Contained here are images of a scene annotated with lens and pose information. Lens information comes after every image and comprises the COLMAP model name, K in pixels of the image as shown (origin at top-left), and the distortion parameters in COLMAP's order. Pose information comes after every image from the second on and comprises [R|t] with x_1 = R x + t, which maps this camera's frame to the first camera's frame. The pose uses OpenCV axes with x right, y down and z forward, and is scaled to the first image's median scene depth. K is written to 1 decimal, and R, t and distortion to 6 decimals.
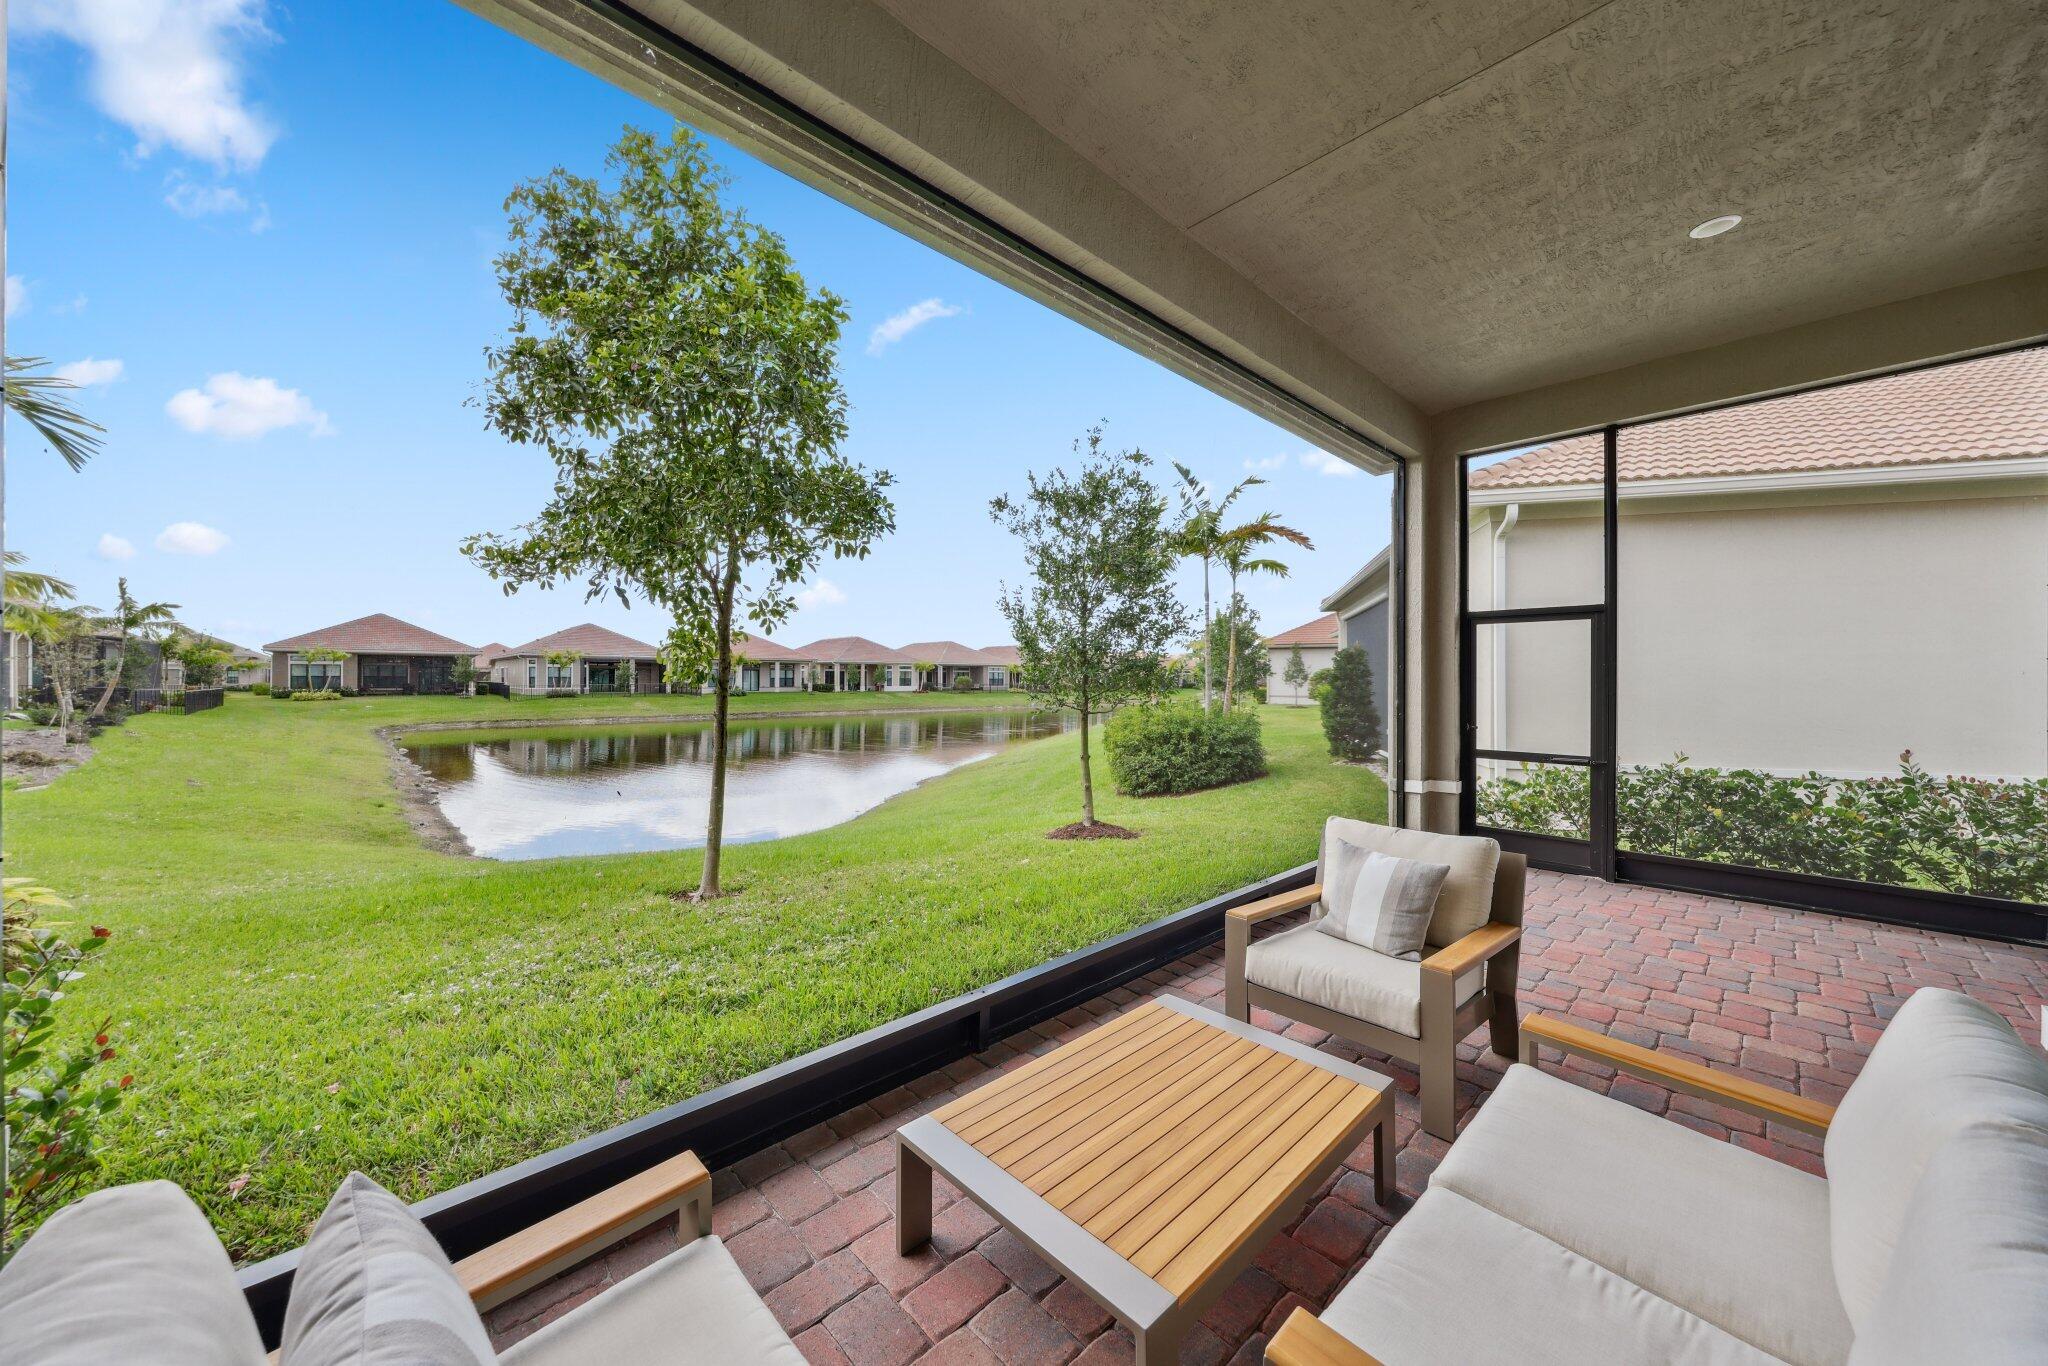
lens RADIAL K [[717.9, 0, 1013.9], [0, 717.9, 694.8], [0, 0, 1]] dist [0.000512, -0.000290]
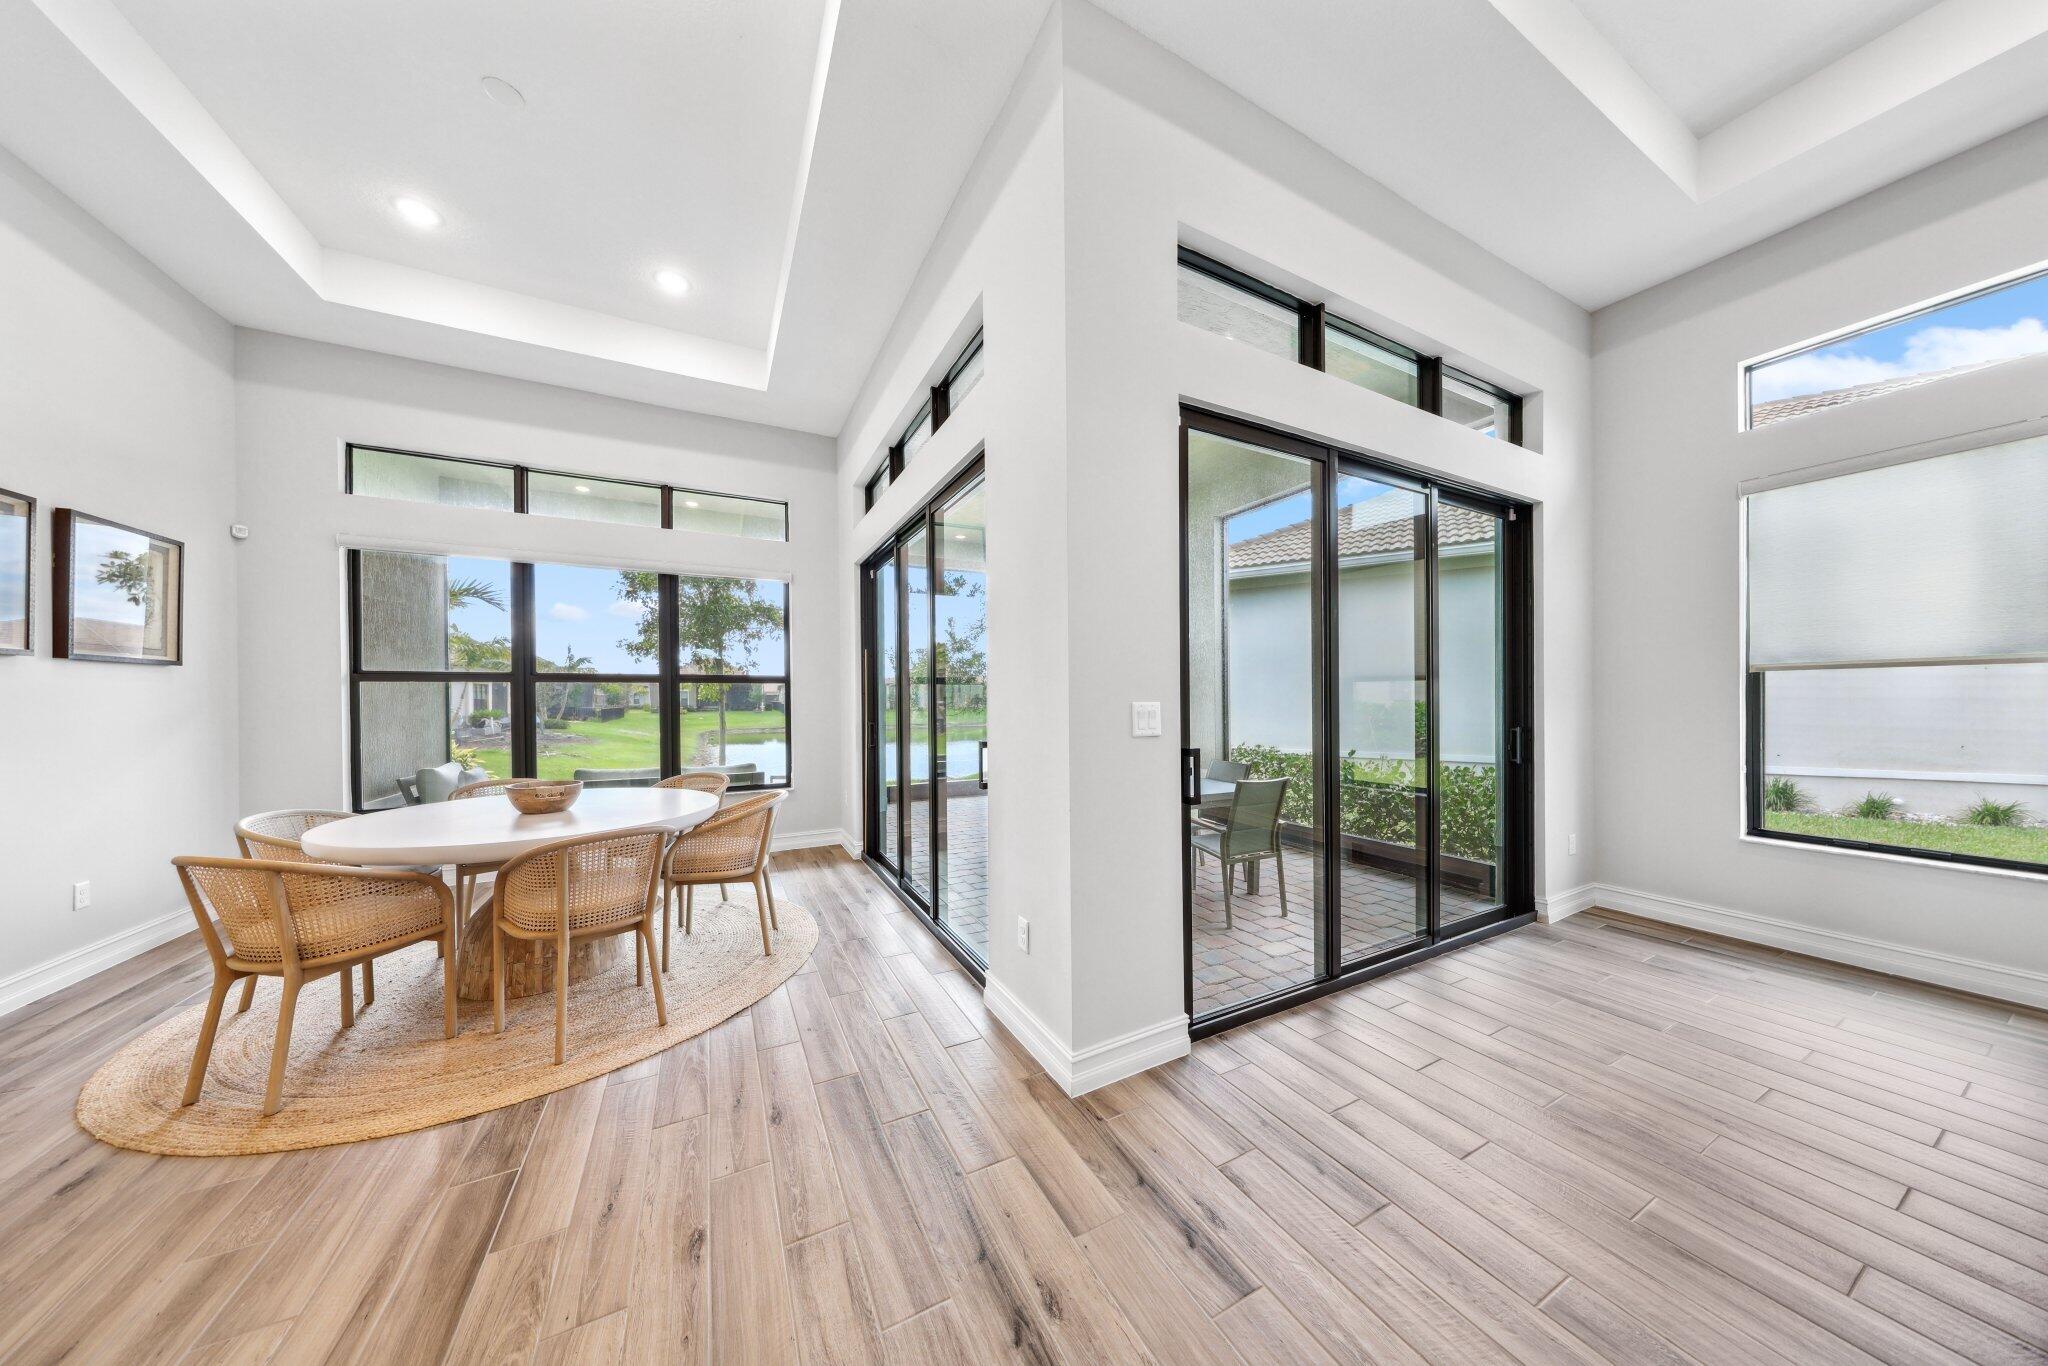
lens RADIAL K [[603.4, 0, 1034.8], [0, 603.4, 704.2], [0, 0, 1]] dist [-0.003836, -0.000049]
pose [[0.969440, -0.003611, -0.245301, 0.580084], [0.000103, 0.999898, -0.014315, 0.008535], [0.245327, 0.013852, 0.969341, -0.311356]]
